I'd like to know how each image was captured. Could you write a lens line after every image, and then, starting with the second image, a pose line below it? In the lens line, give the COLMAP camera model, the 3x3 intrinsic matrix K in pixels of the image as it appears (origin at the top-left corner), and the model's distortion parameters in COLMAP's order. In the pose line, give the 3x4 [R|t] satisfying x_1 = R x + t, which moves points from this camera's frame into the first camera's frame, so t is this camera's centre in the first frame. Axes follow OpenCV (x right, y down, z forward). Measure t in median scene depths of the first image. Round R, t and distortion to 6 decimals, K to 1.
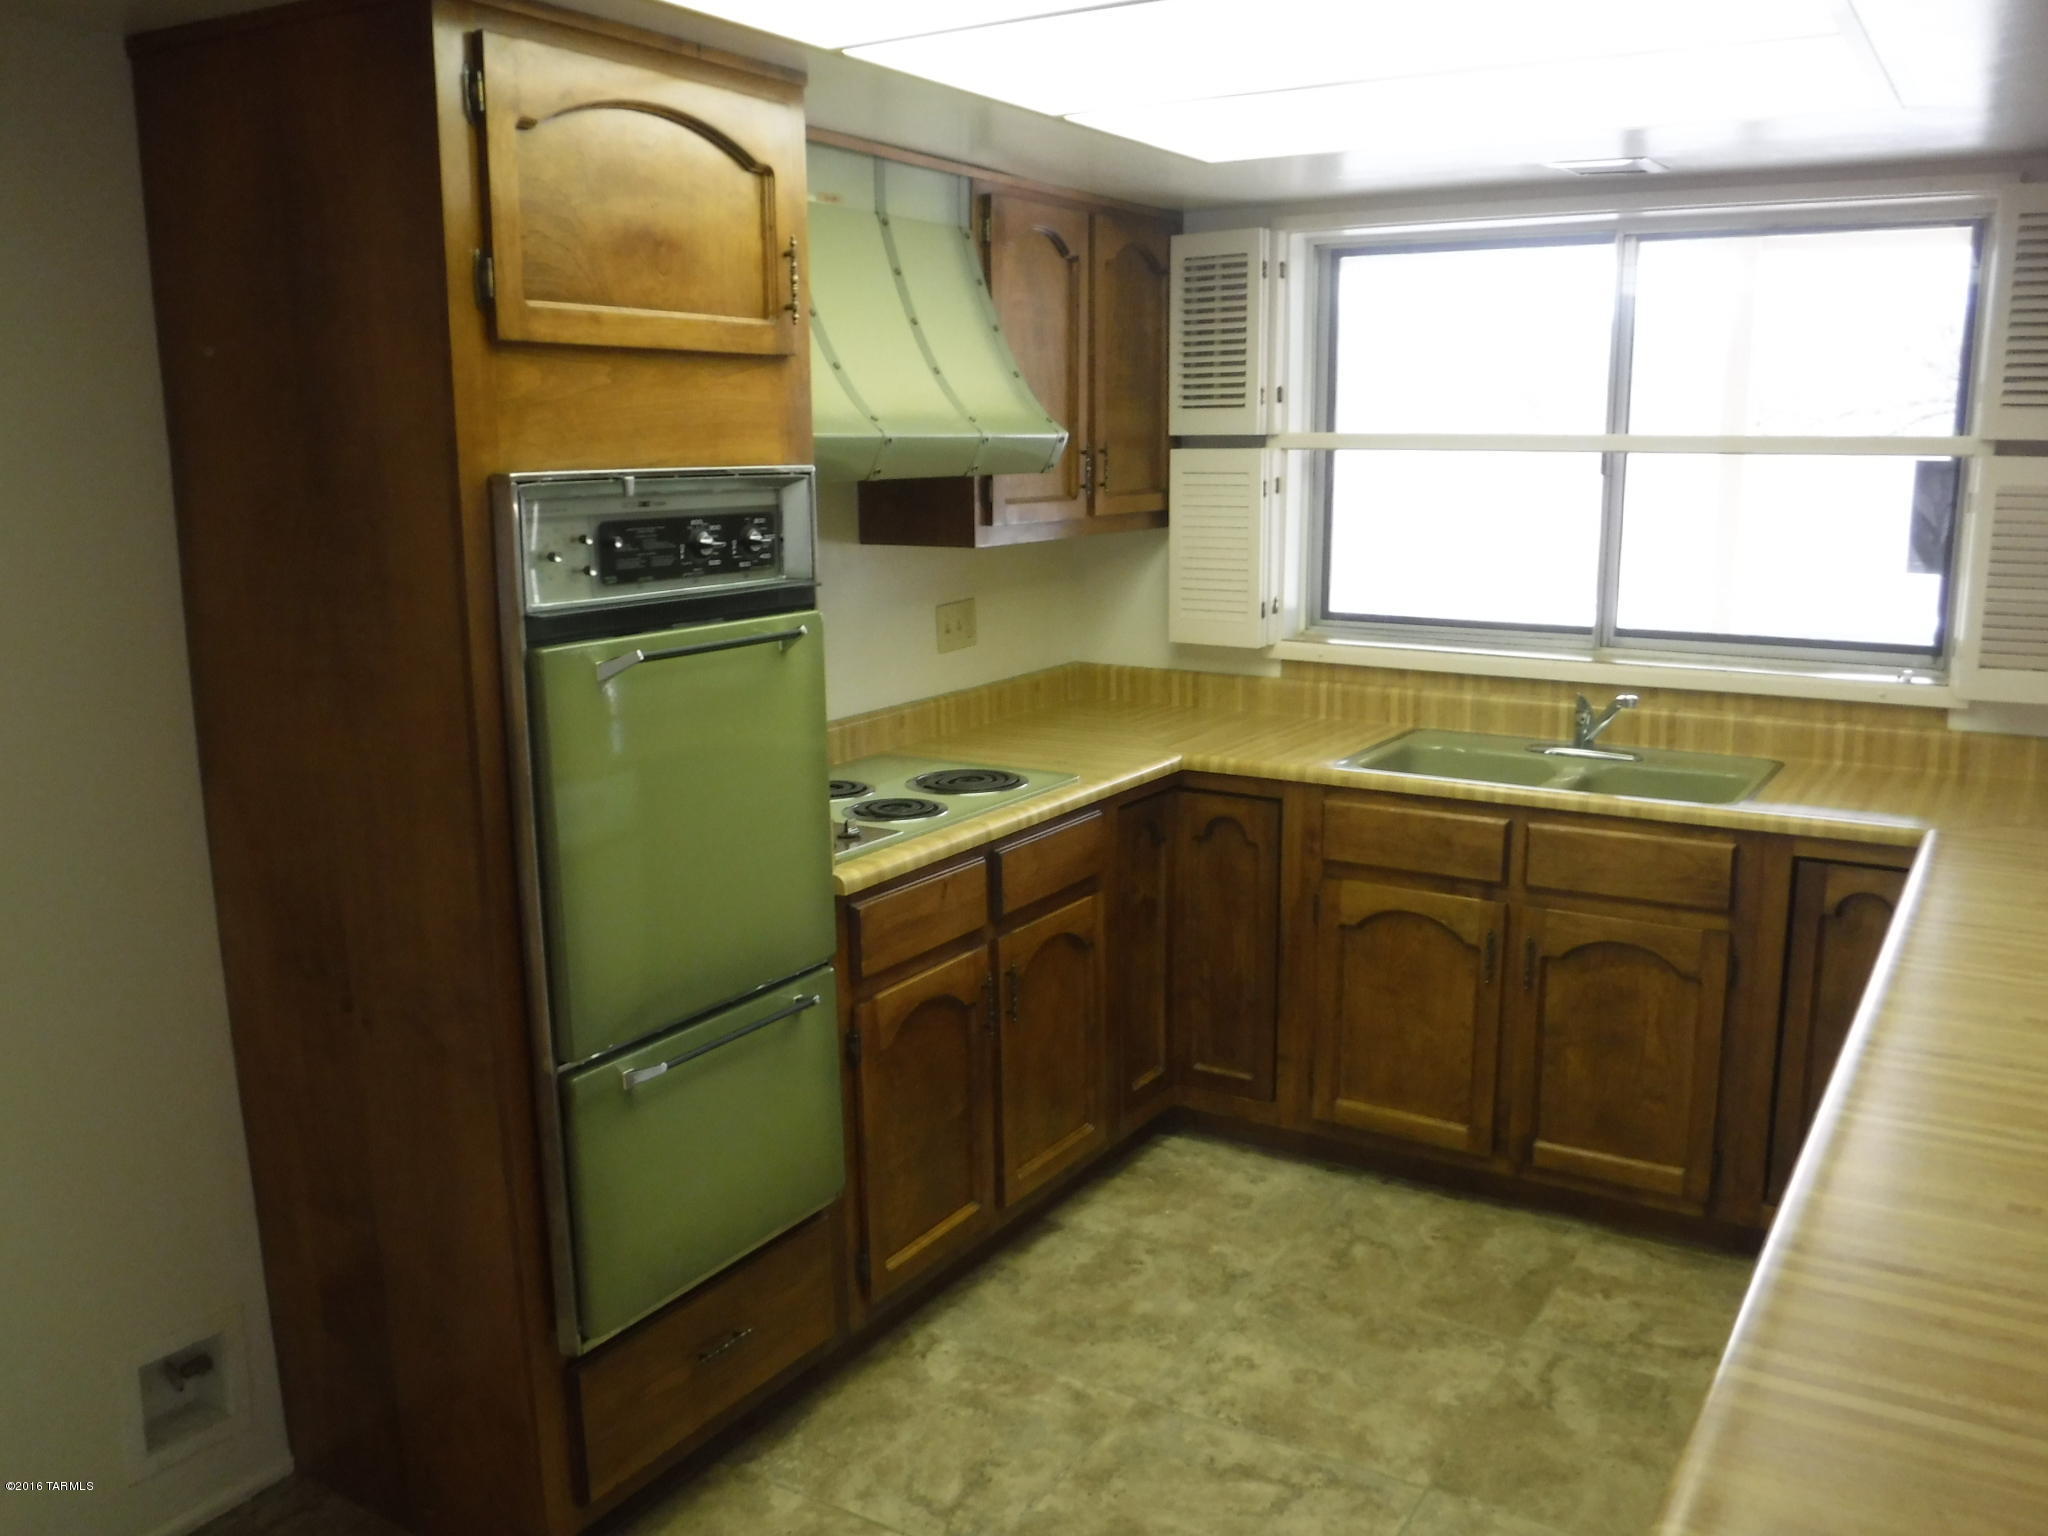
lens RADIAL K [[1695.6, 0, 1024.9], [0, 1695.6, 778.5], [0, 0, 1]] dist [-0.063611, 0.006198]
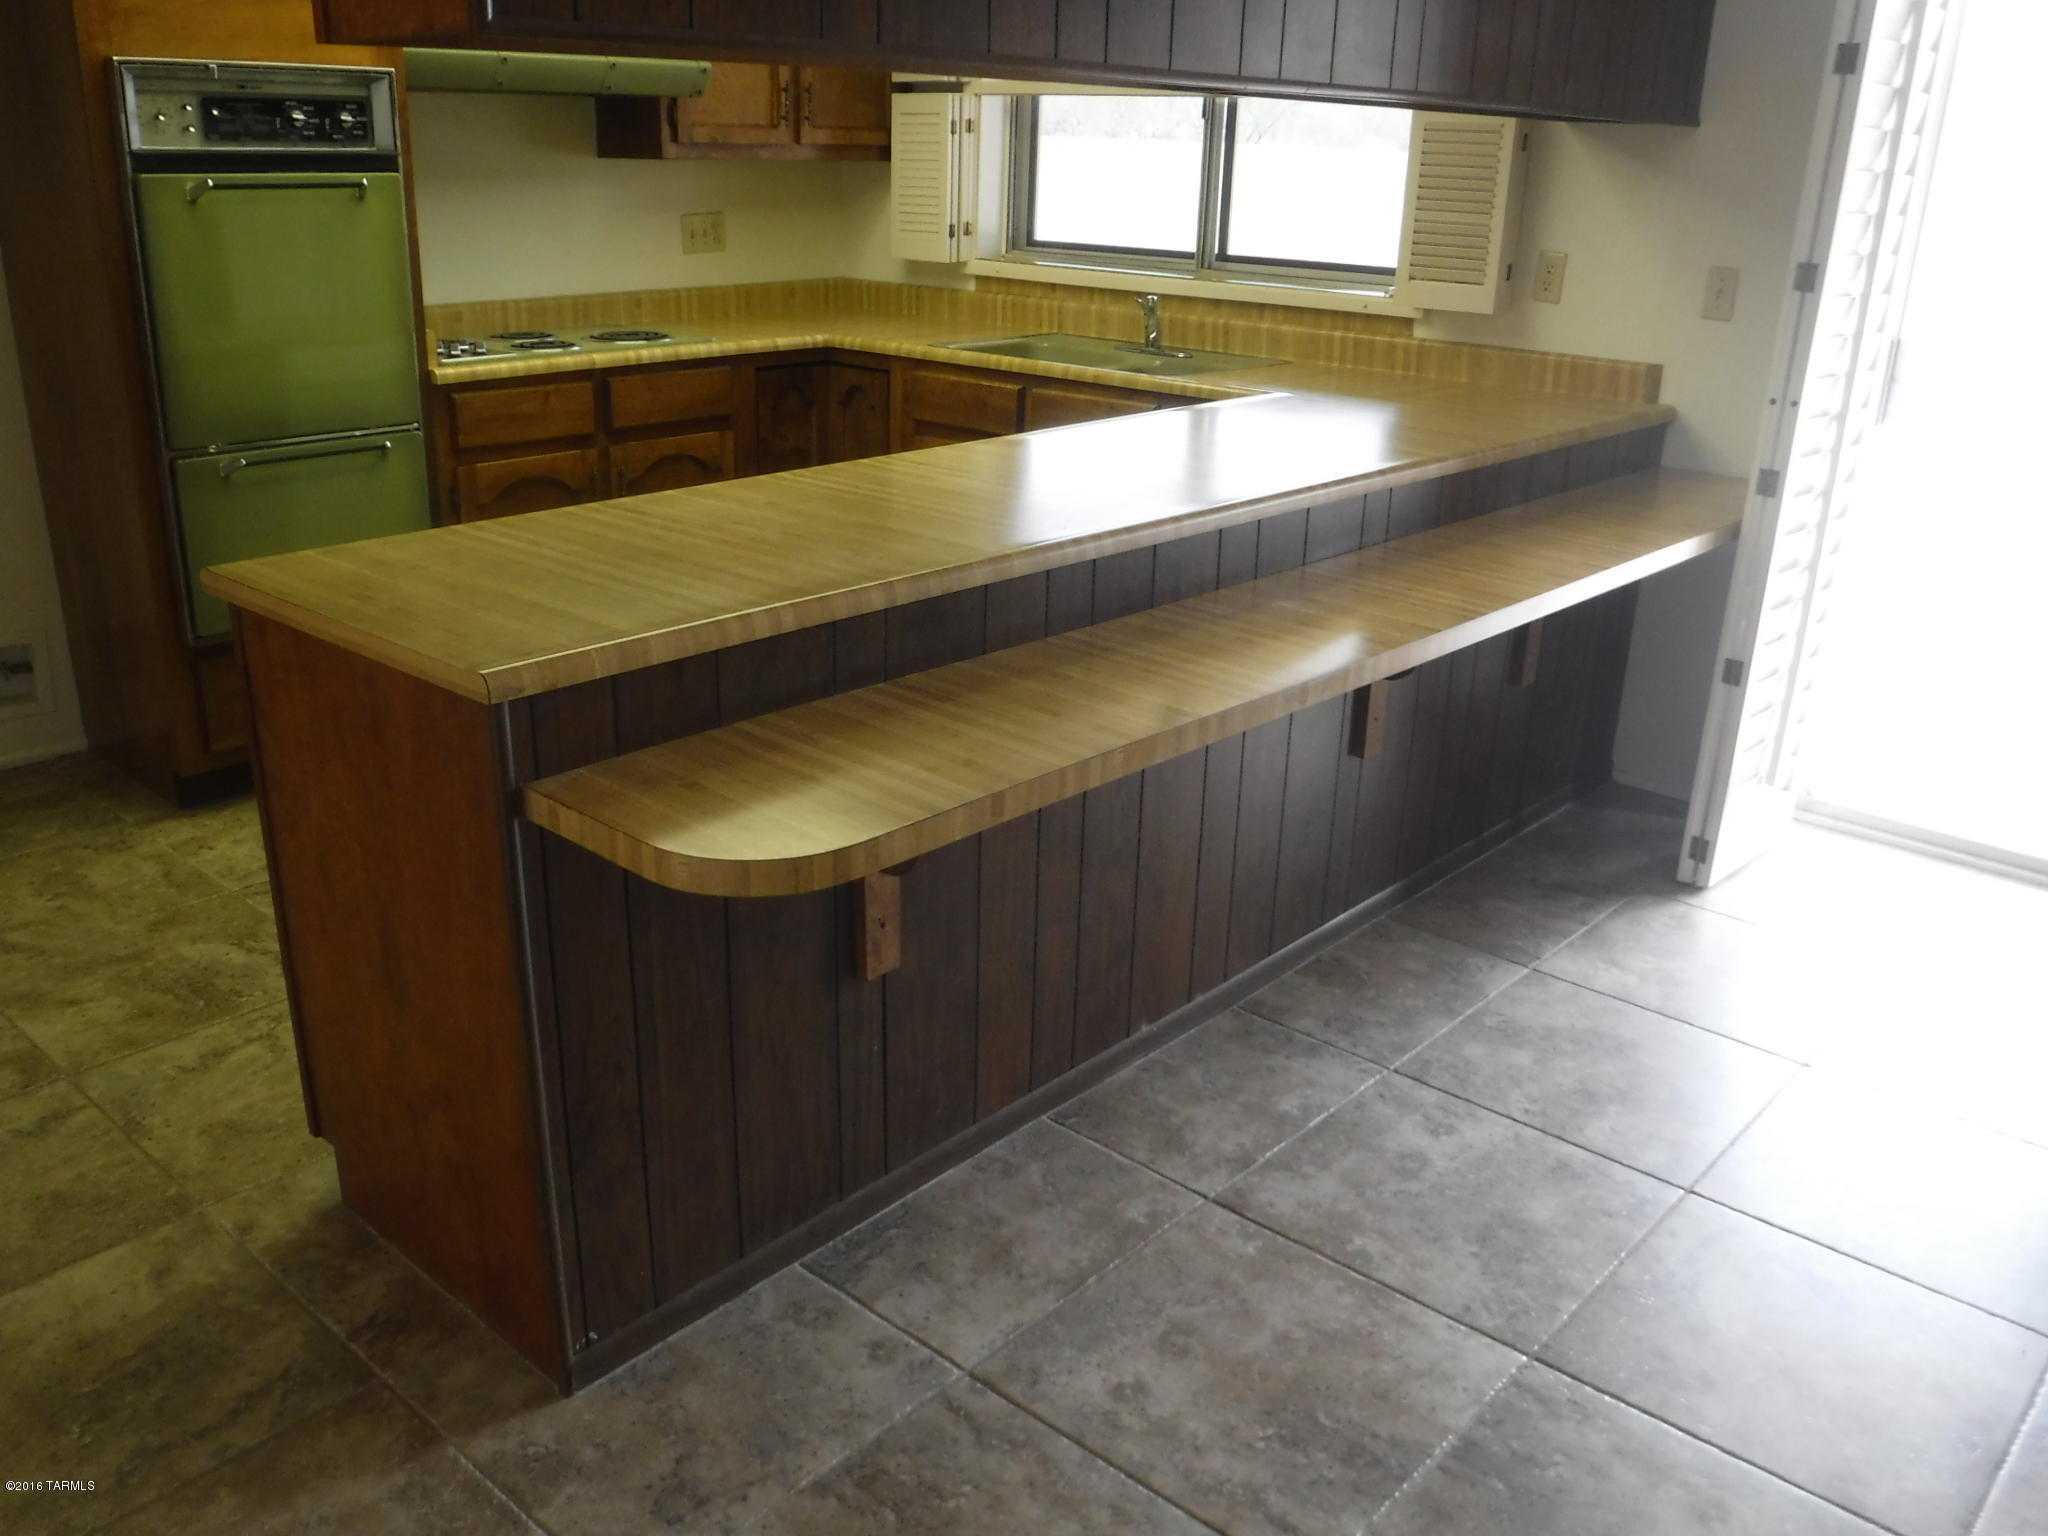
lens RADIAL K [[1695.6, 0, 1025.6], [0, 1695.6, 763.1], [0, 0, 1]] dist [-0.063611, 0.006198]
pose [[0.984483, 0.089090, -0.151184, 0.500889], [-0.065565, 0.985890, 0.154019, 0.107198], [0.162772, -0.141717, 0.976433, -0.278867]]
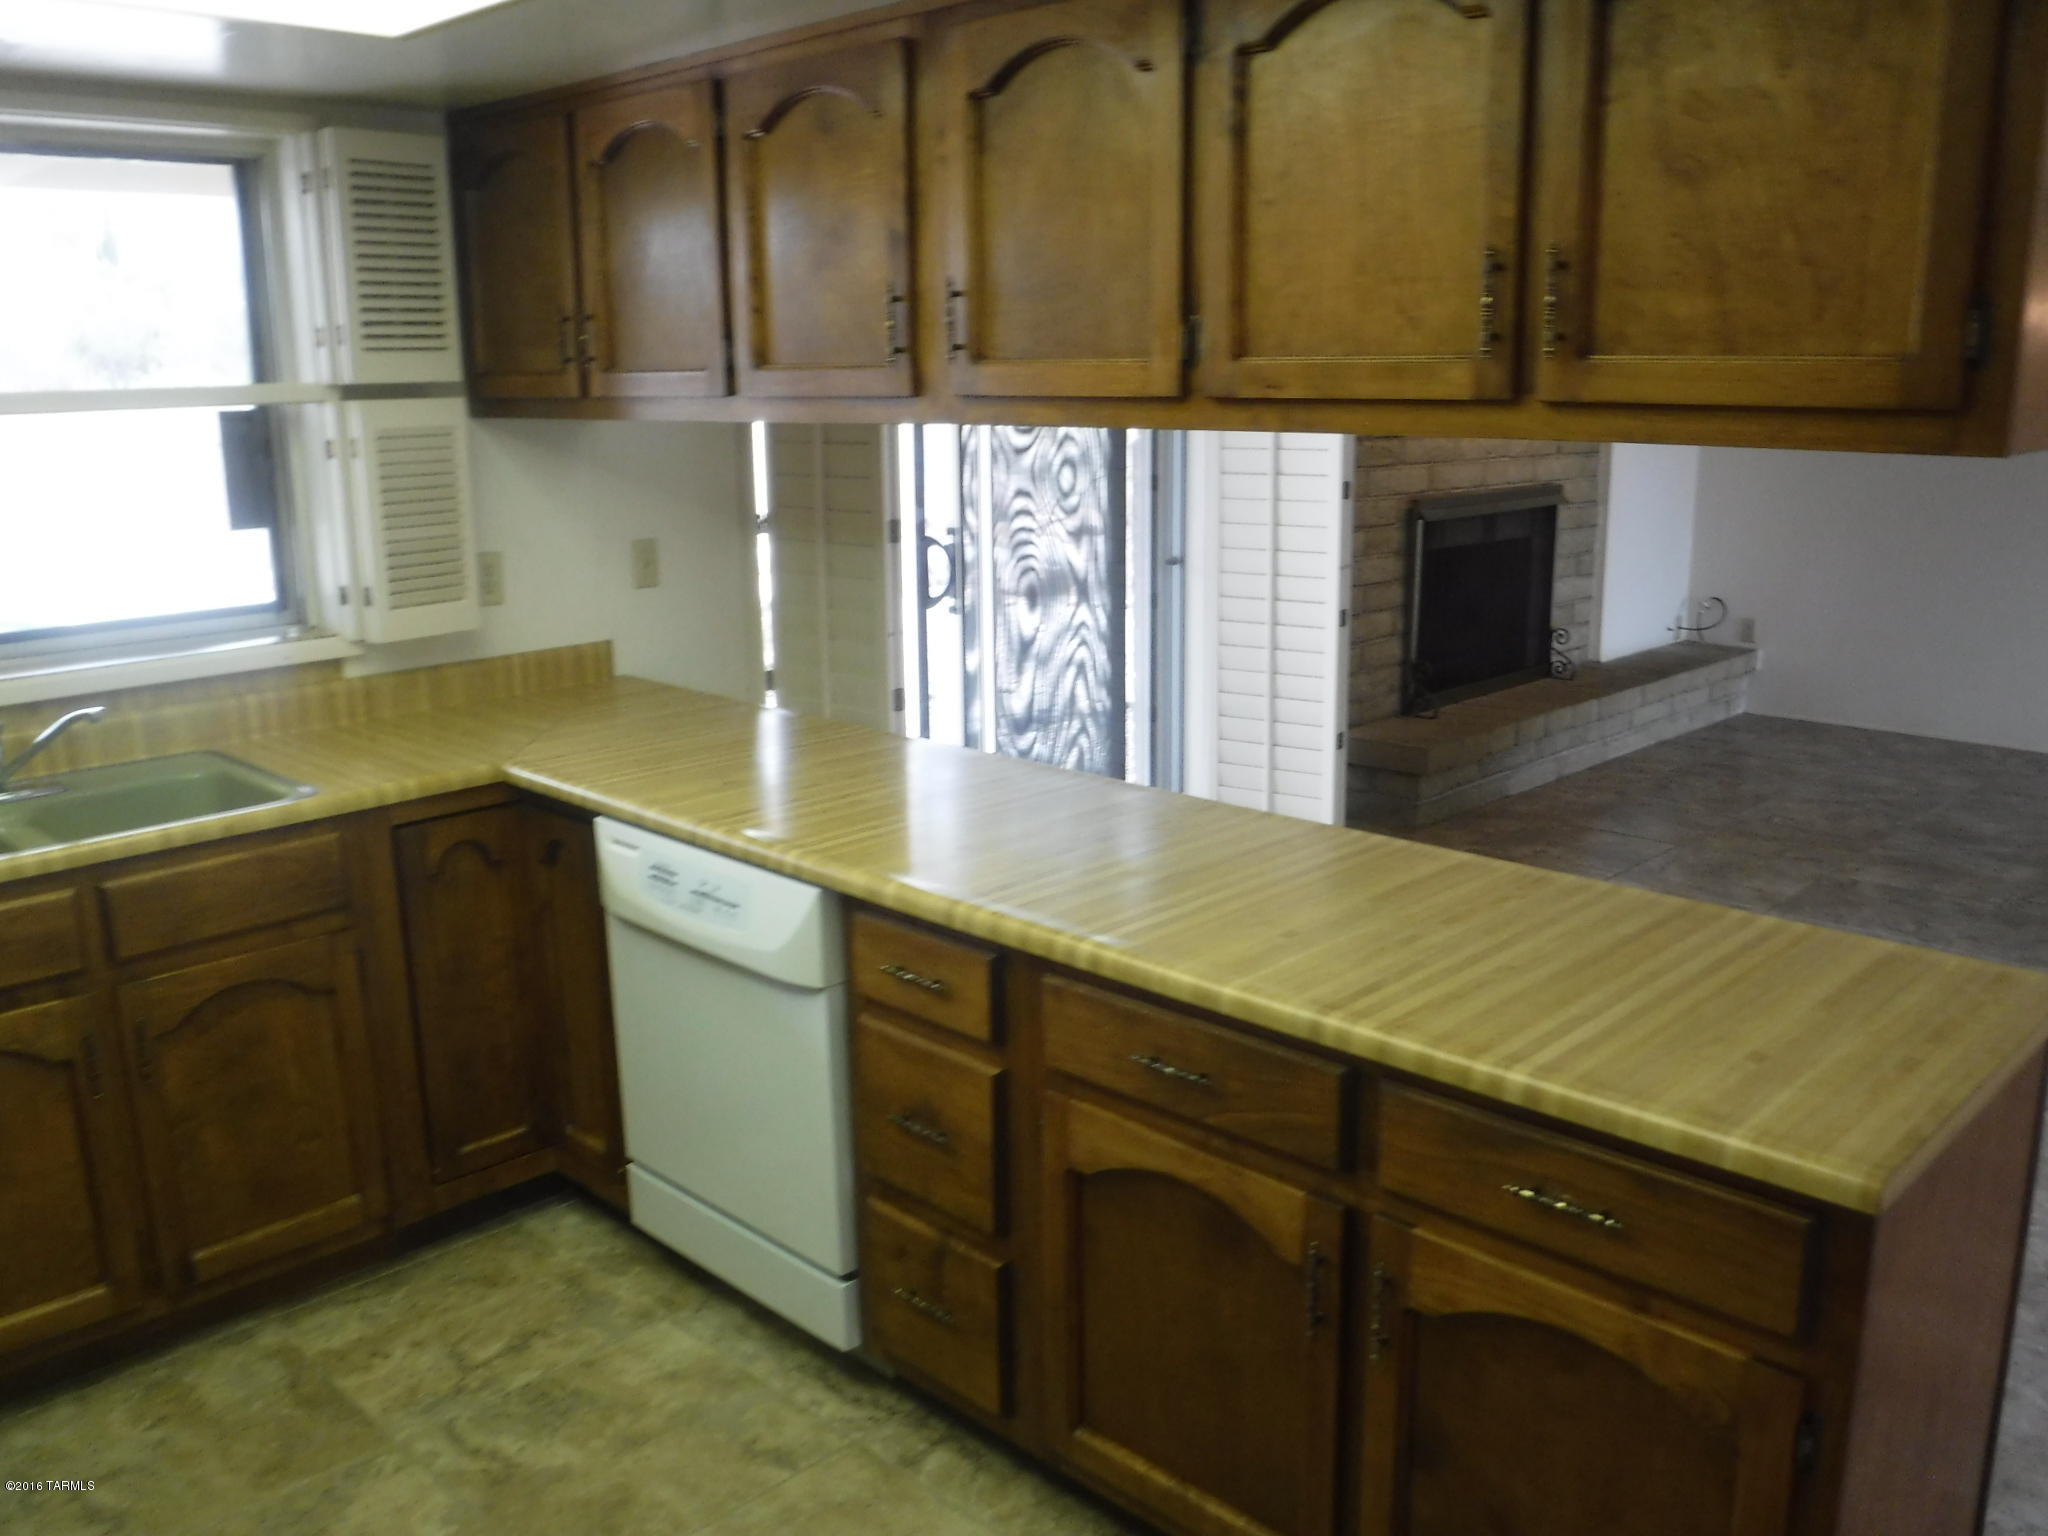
lens RADIAL K [[1695.6, 0, 1028.2], [0, 1695.6, 770.2], [0, 0, 1]] dist [-0.063611, 0.006198]
pose [[0.219398, -0.221417, 0.950178, -0.326302], [0.208645, 0.962024, 0.176001, -0.069464], [-0.953064, 0.159635, 0.257264, 0.369571]]
